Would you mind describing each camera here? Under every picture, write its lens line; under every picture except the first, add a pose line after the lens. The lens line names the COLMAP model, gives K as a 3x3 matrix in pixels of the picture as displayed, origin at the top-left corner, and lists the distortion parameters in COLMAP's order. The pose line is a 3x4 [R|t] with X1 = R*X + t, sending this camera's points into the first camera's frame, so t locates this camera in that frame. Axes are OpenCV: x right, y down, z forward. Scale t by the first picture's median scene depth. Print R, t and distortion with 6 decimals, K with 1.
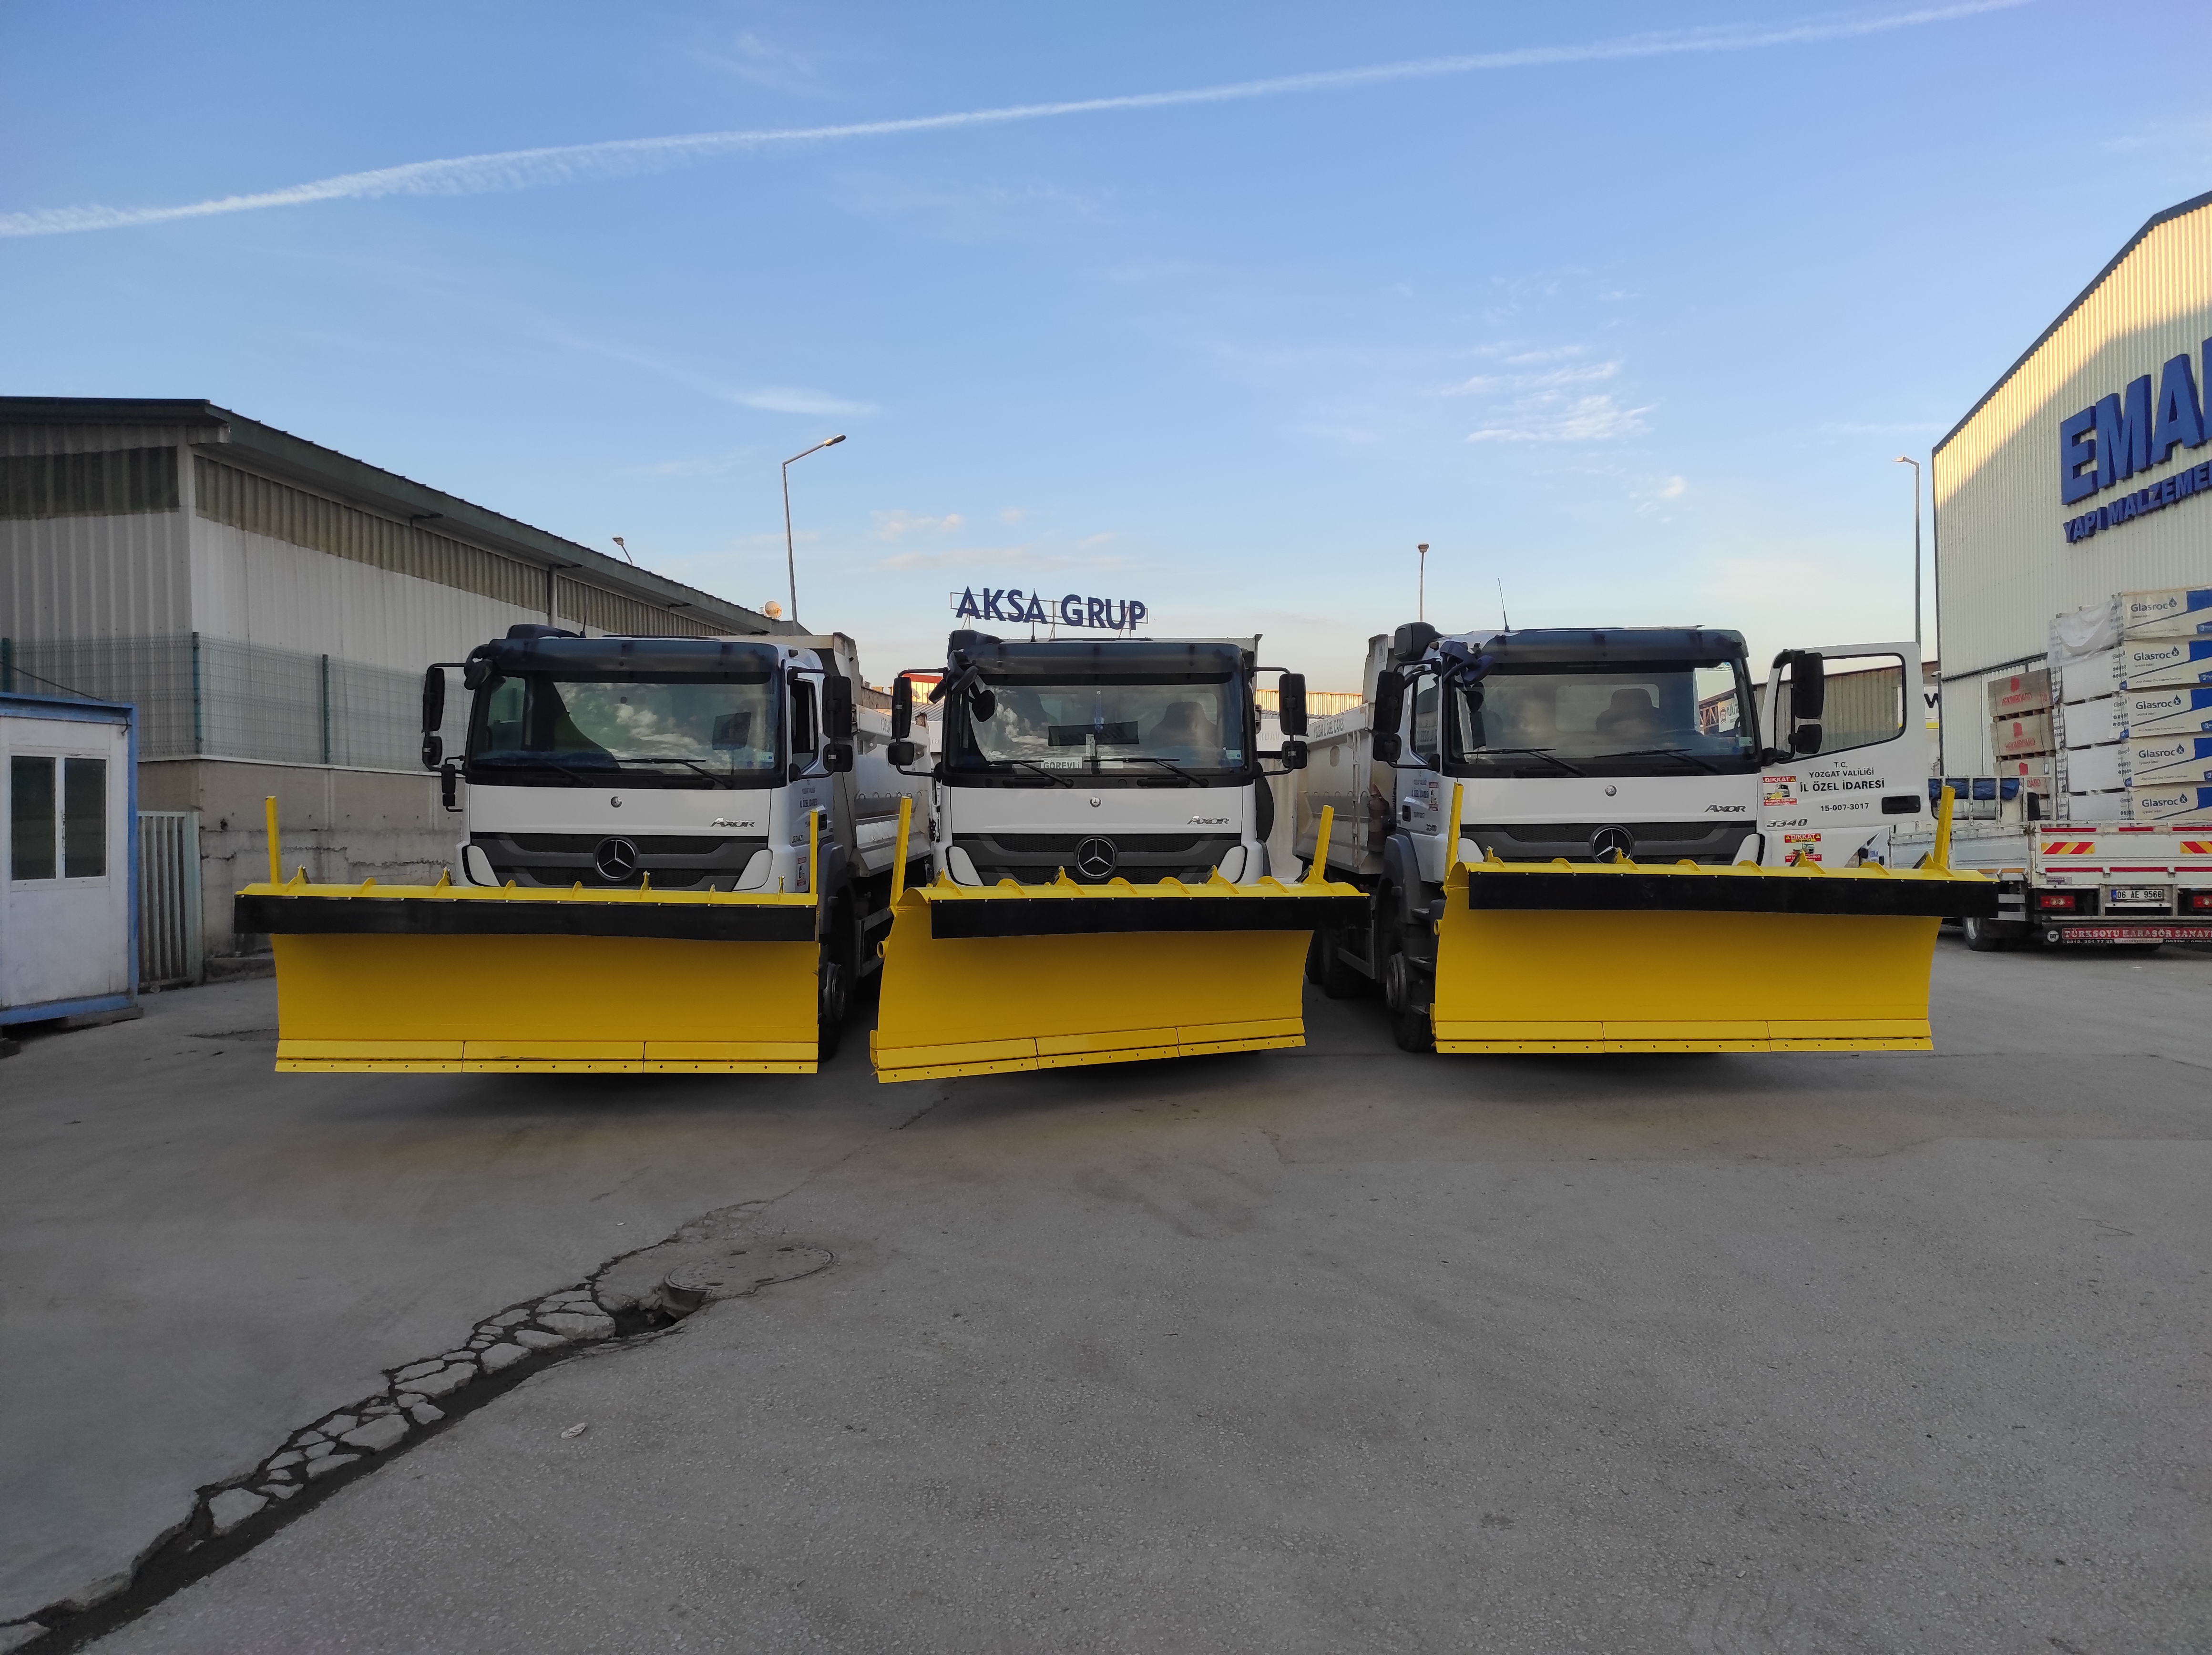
lens RADIAL K [[1611.8, 0, 1106.0], [0, 1611.8, 827.5], [0, 0, 1]] dist [-0.000148, -0.140033]
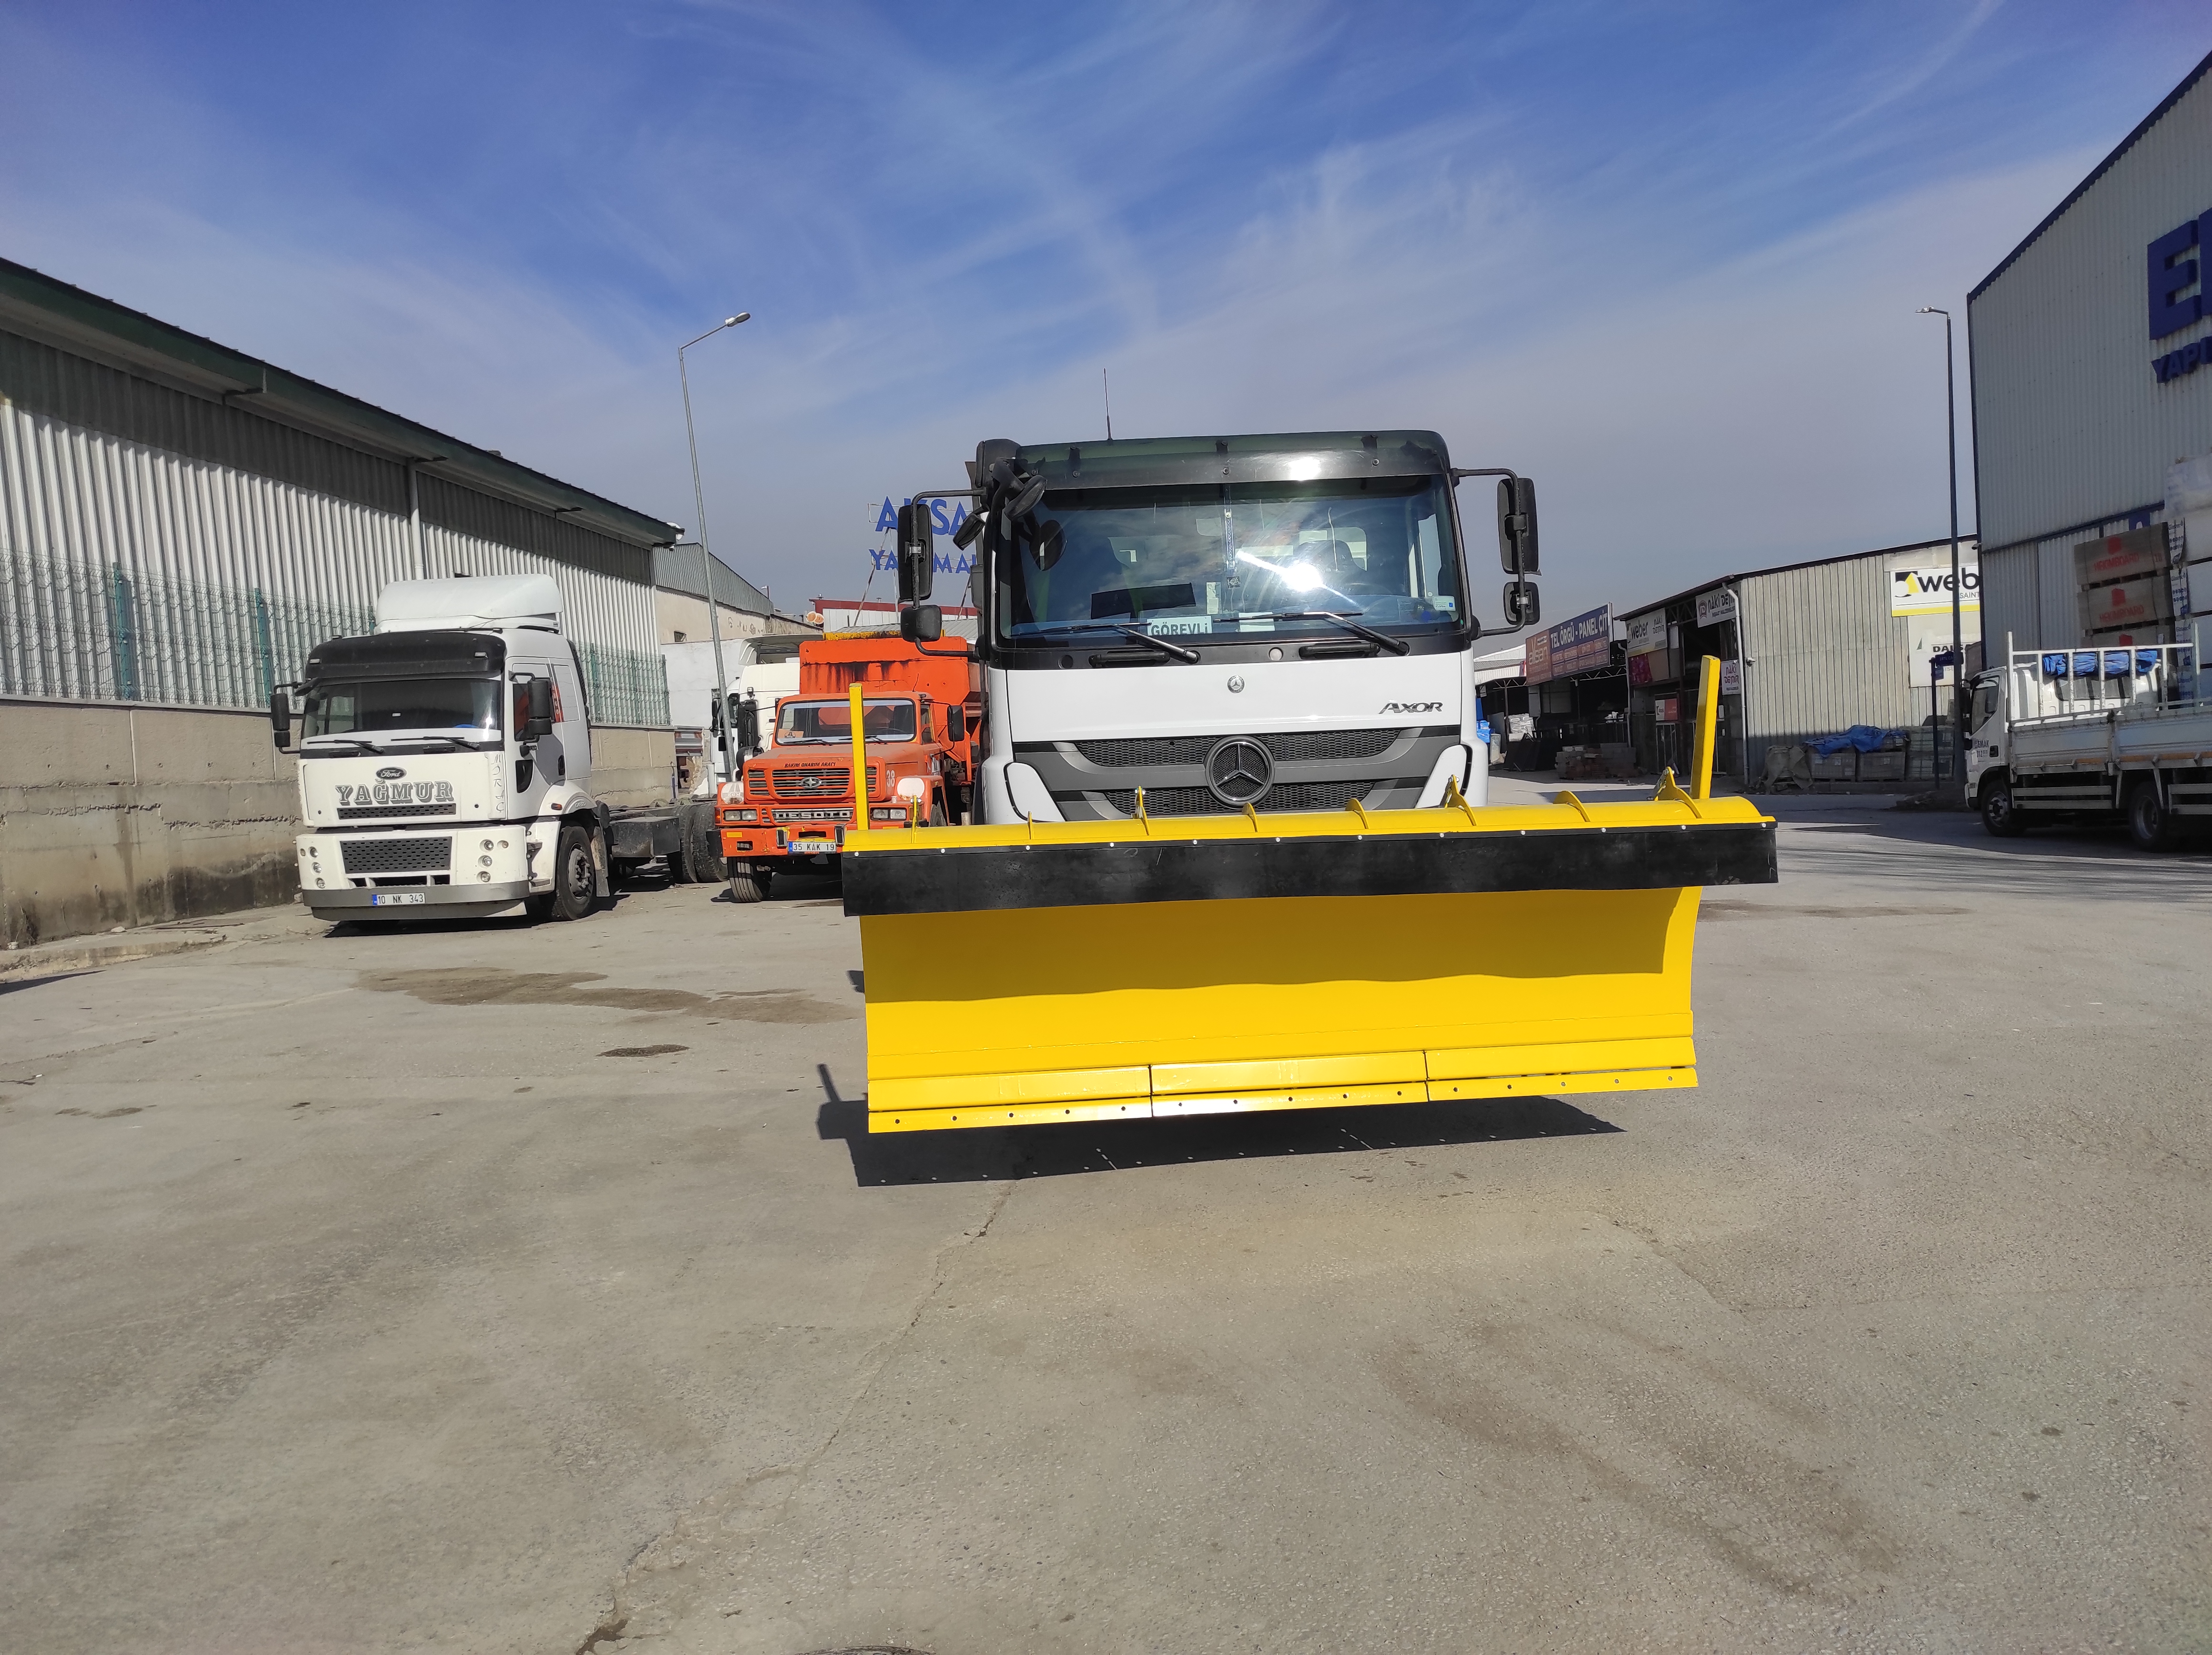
lens RADIAL K [[1611.9, 0, 1106.0], [0, 1611.9, 827.5], [0, 0, 1]] dist [0.030859, -0.004471]
pose [[0.997857, -0.039497, 0.052174, -0.034858], [0.037153, 0.998289, 0.045157, 0.003839], [-0.053869, -0.043122, 0.997616, 0.133606]]
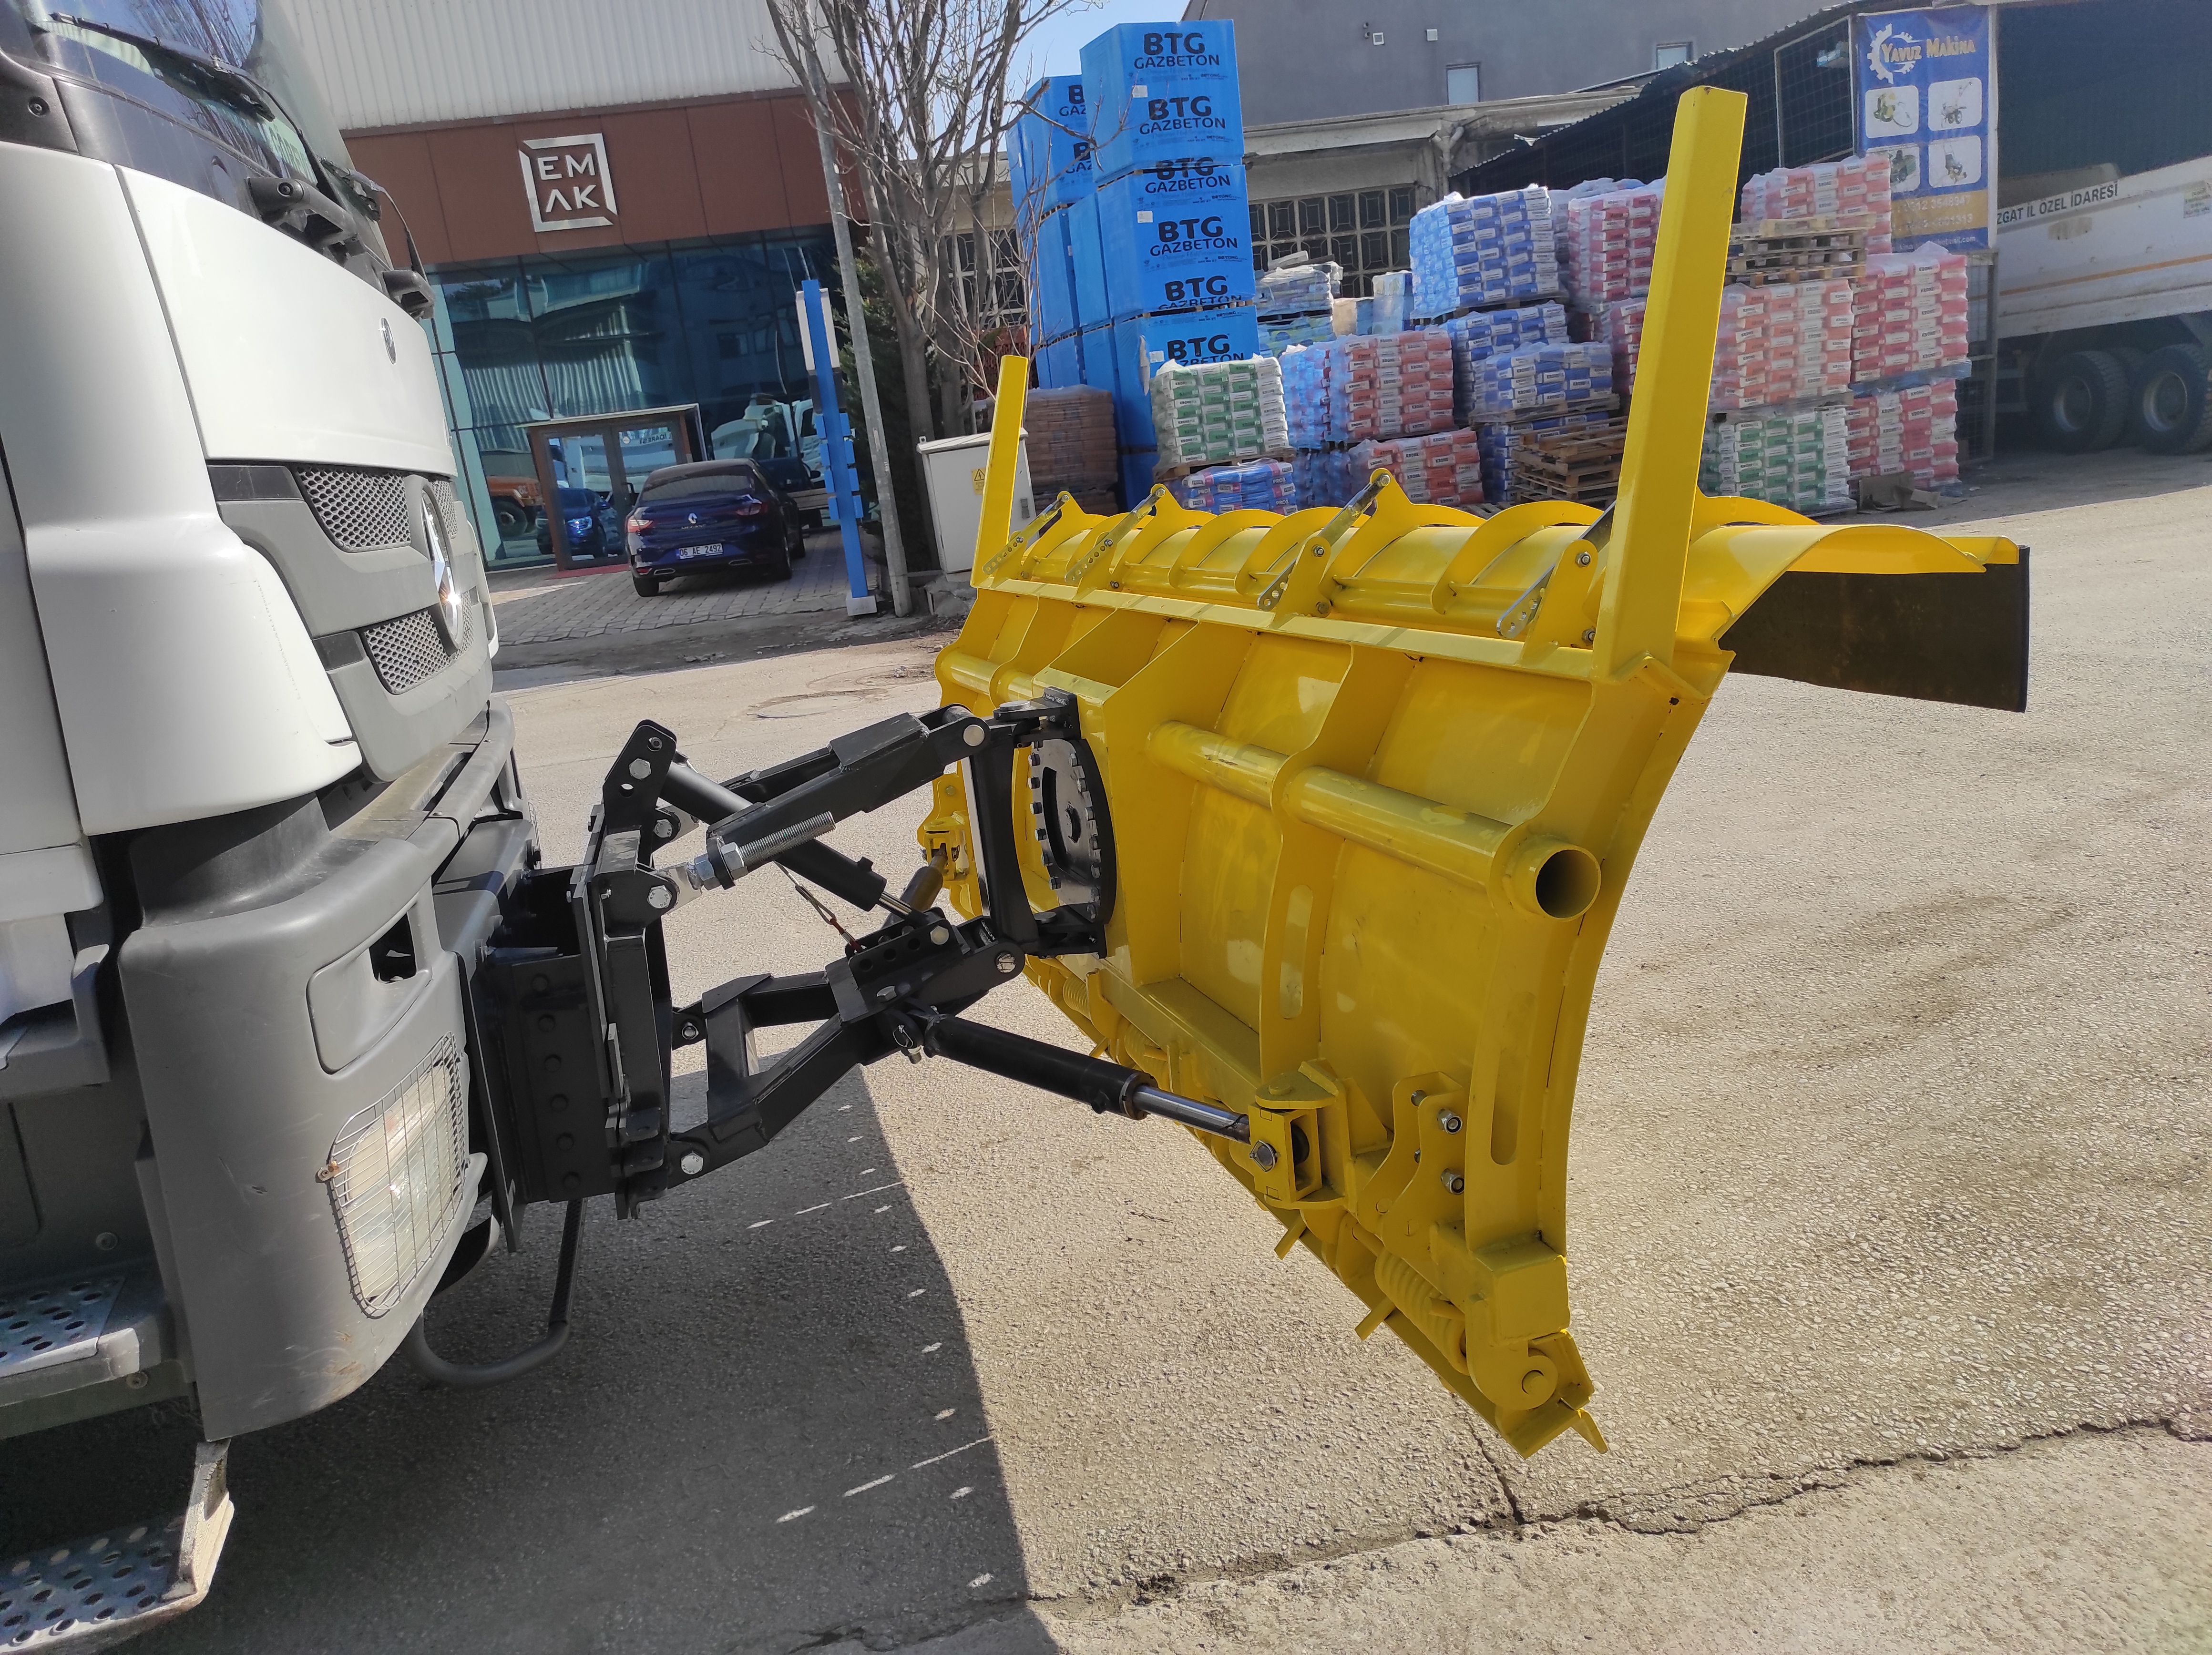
lens RADIAL K [[1611.9, 0, 1106.0], [0, 1611.9, 827.5], [0, 0, 1]] dist [0.030859, -0.004471]
pose [[-0.284542, -0.184169, 0.940807, -0.107265], [0.112406, 0.968194, 0.223527, 0.005175], [-0.952051, 0.169356, -0.254790, 0.359803]]
